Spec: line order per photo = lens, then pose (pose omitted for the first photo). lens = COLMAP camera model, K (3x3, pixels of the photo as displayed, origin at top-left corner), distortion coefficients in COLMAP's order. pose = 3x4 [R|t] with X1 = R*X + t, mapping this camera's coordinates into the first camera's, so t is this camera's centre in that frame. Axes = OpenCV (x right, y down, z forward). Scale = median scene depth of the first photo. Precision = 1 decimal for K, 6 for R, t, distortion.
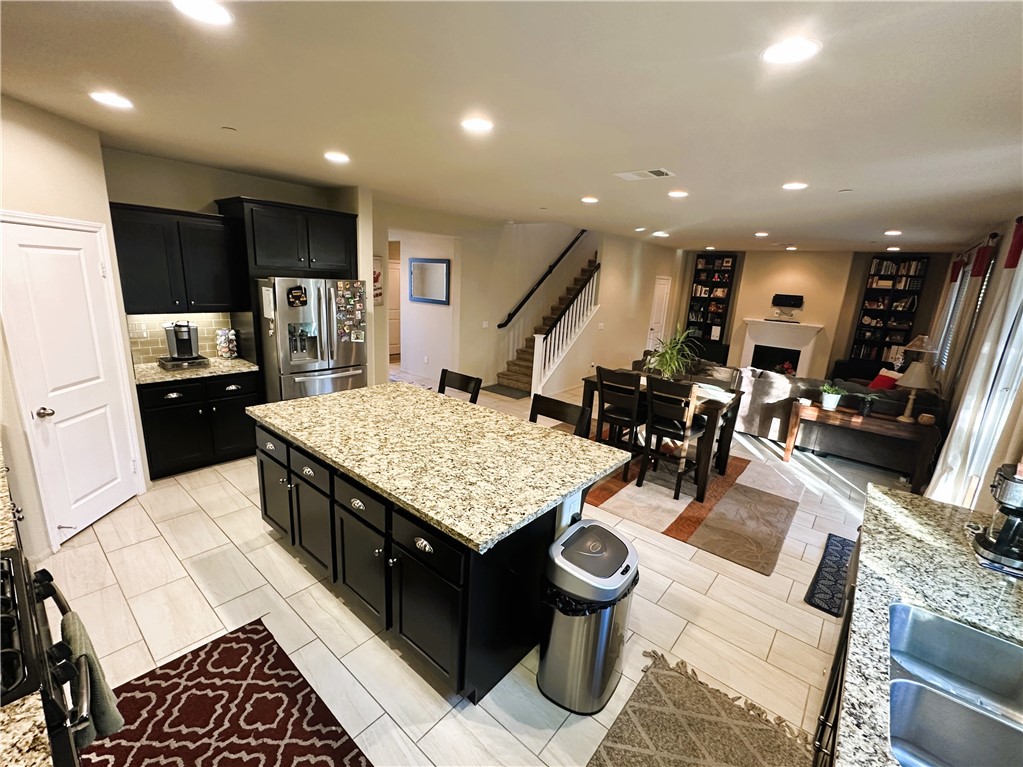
lens RADIAL K [[442.0, 0, 511.5], [0, 442.0, 383.5], [0, 0, 1]] dist [-0.003171, -0.000360]
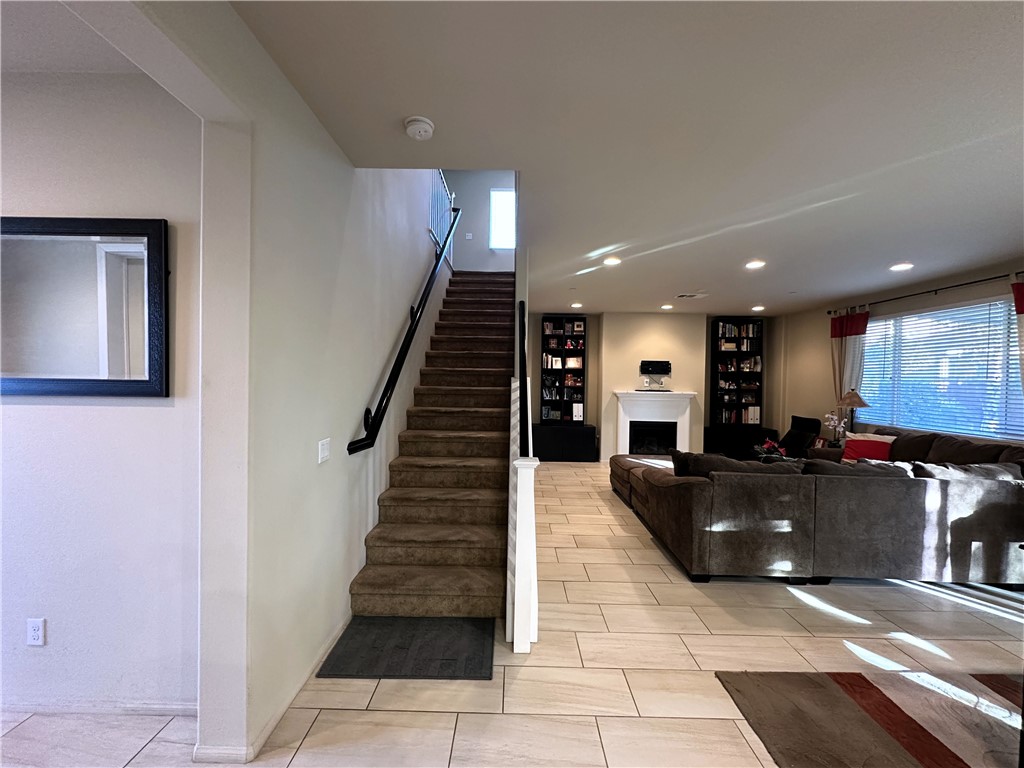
lens RADIAL K [[408.5, 0, 512.0], [0, 408.5, 384.0], [0, 0, 1]] dist [-0.002276, -0.000049]
pose [[0.768395, -0.049598, 0.638051, -0.253696], [0.175361, 0.975151, -0.135383, -0.215510], [-0.615481, 0.215916, 0.757999, 1.280482]]
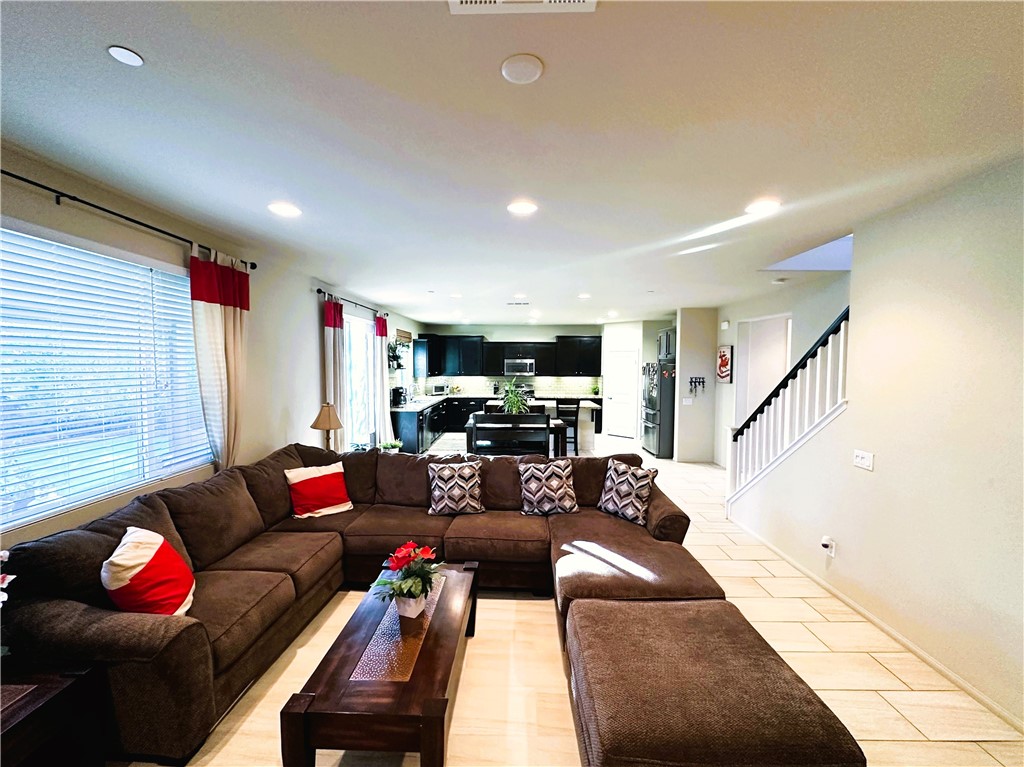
lens RADIAL K [[427.1, 0, 512.0], [0, 427.1, 383.5], [0, 0, 1]] dist [-0.002811, -0.000037]
pose [[-0.774329, -0.032631, -0.631942, 1.351001], [-0.197798, 0.961108, 0.192737, -0.415604], [0.601075, 0.274239, -0.750668, 2.215473]]
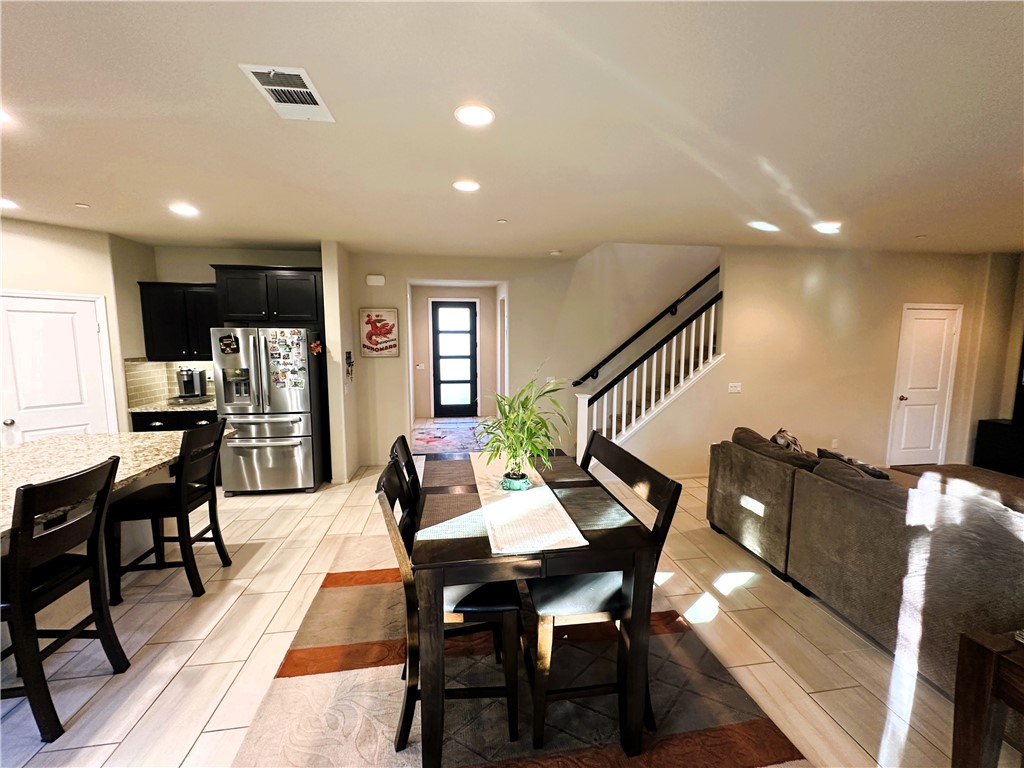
lens RADIAL K [[416.3, 0, 512.0], [0, 416.3, 384.0], [0, 0, 1]] dist [-0.002209, -0.000212]
pose [[0.751168, 0.014497, -0.659952, 0.730714], [-0.114062, 0.987571, -0.108134, -0.068077], [0.650182, 0.156503, 0.743485, 0.706418]]
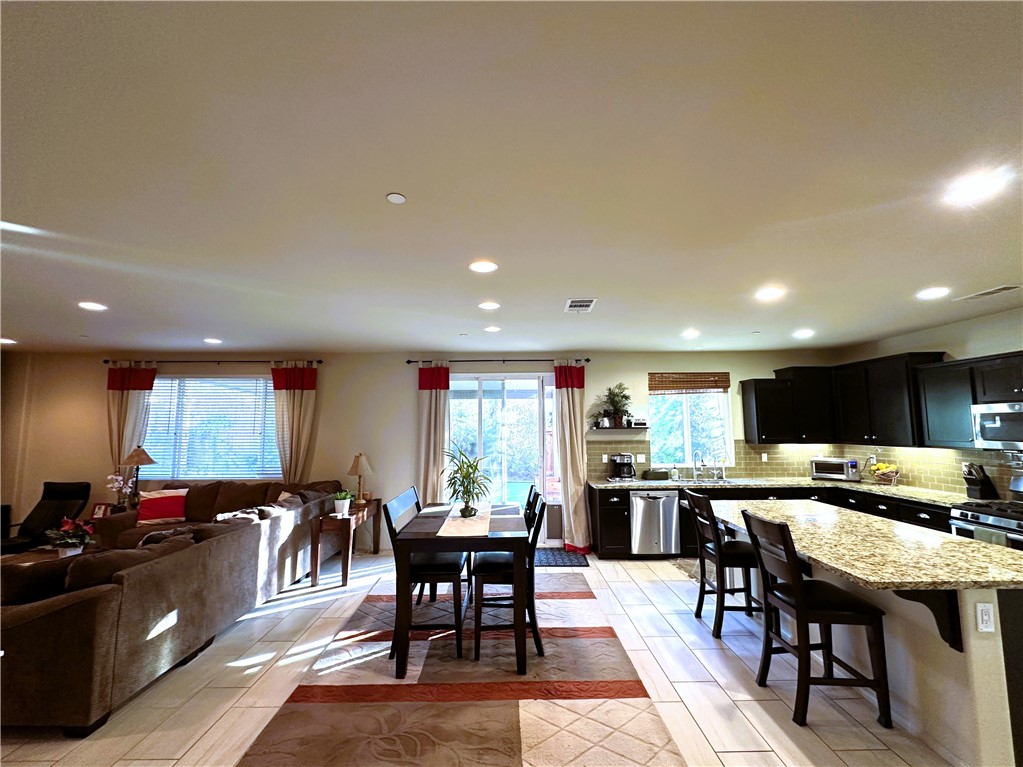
lens RADIAL K [[426.6, 0, 511.5], [0, 426.6, 383.5], [0, 0, 1]] dist [-0.002811, -0.000037]
pose [[-0.649641, 0.023163, 0.759888, -0.355196], [0.148720, 0.984096, 0.097146, -0.341945], [-0.745553, 0.176121, -0.642754, 1.576825]]
